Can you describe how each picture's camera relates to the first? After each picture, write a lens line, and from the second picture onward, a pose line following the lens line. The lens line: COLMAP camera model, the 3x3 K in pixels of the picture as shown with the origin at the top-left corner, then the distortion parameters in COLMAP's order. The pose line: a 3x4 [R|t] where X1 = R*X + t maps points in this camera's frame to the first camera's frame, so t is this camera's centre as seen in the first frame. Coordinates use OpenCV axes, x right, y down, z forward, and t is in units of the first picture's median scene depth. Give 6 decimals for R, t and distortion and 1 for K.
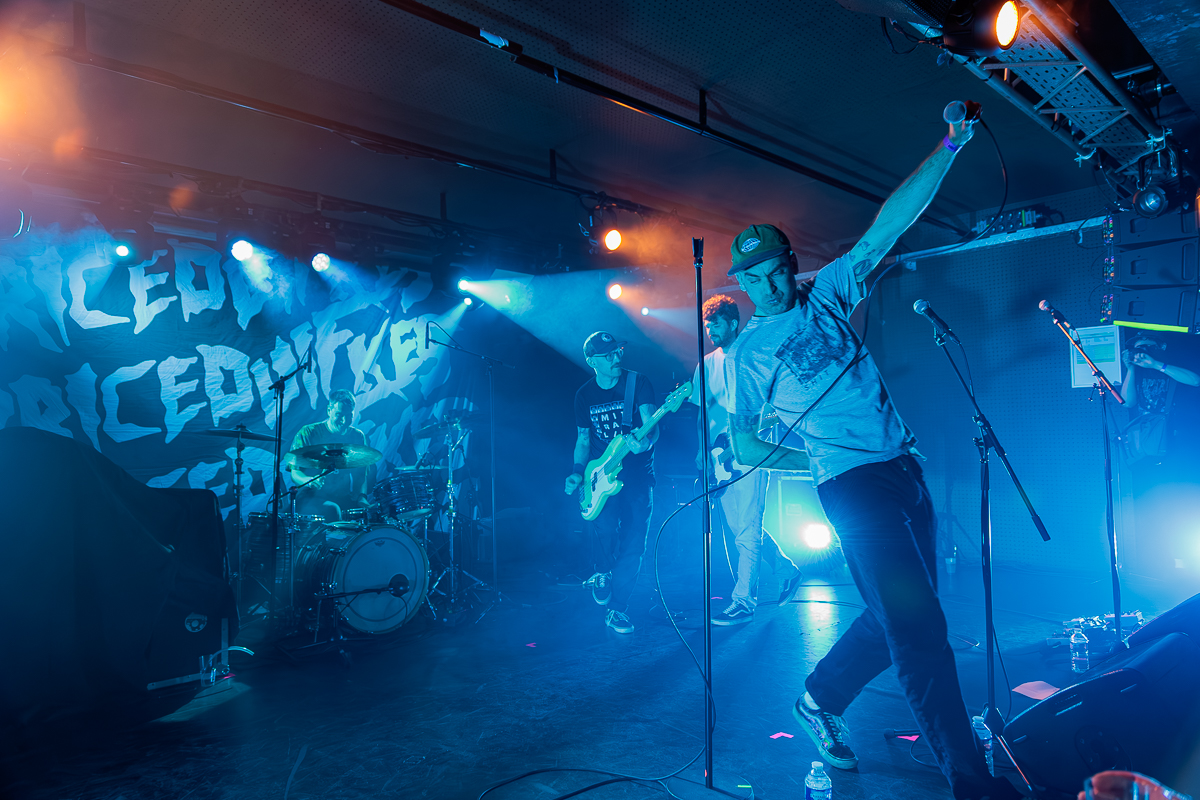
lens RADIAL K [[803.8, 0, 604.3], [0, 803.8, 400.3], [0, 0, 1]] dist [0.000551, 0.001595]
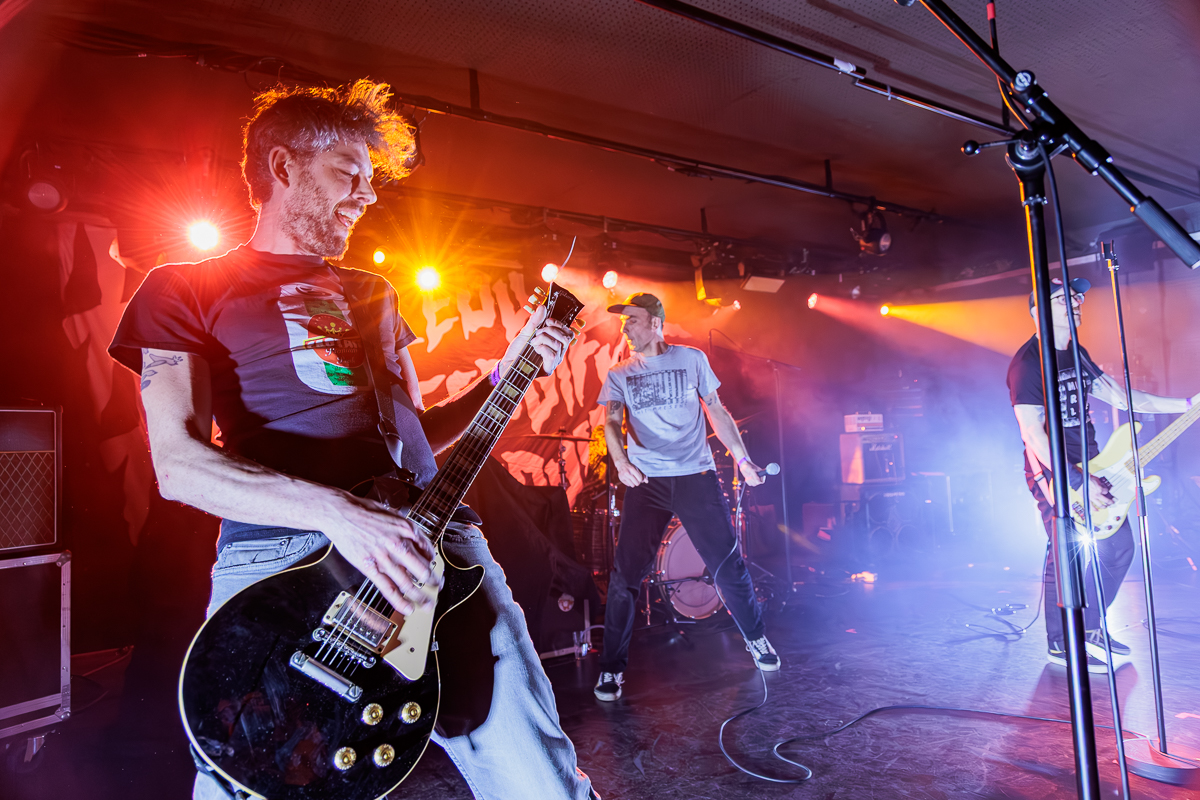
lens RADIAL K [[803.8, 0, 604.3], [0, 803.8, 400.3], [0, 0, 1]] dist [0.000551, 0.001595]
pose [[0.984589, -0.029108, -0.172446, -0.141567], [0.028157, 0.999572, -0.007962, 0.000621], [0.172604, 0.002984, 0.984987, -0.061845]]
